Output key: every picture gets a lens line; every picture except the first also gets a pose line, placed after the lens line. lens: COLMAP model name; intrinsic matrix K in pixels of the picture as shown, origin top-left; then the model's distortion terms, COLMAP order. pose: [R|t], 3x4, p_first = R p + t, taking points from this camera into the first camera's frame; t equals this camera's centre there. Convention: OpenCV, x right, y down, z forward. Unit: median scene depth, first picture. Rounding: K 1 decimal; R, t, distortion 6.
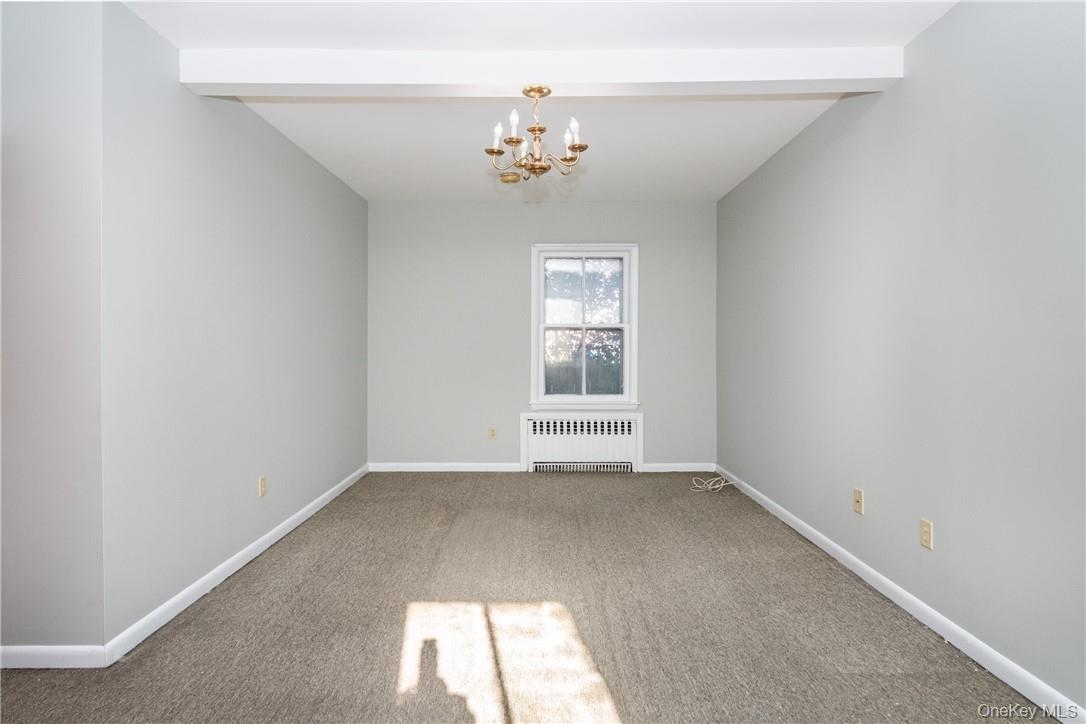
lens RADIAL K [[555.0, 0, 565.1], [0, 555.0, 345.0], [0, 0, 1]] dist [-0.008590, -0.002283]
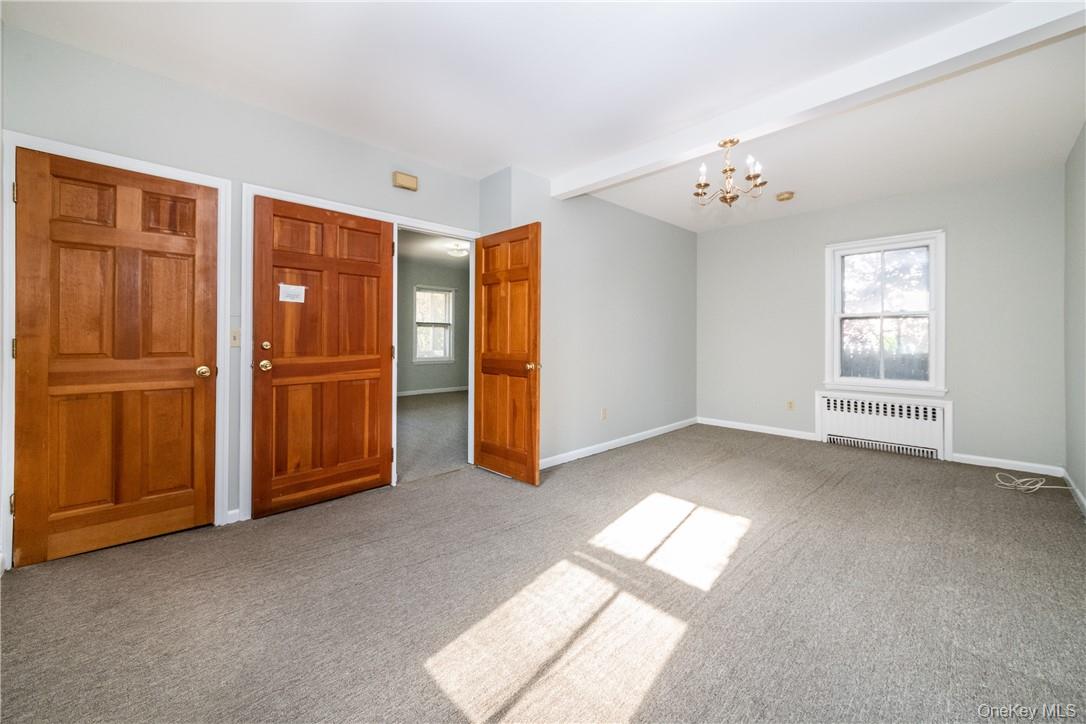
lens RADIAL K [[437.1, 0, 566.8], [0, 437.1, 336.2], [0, 0, 1]] dist [-0.015772, 0.000498]
pose [[0.696761, -0.004924, -0.717286, 0.220109], [-0.000420, 0.999973, -0.007272, 0.014876], [0.717303, 0.005368, 0.696741, -0.018539]]
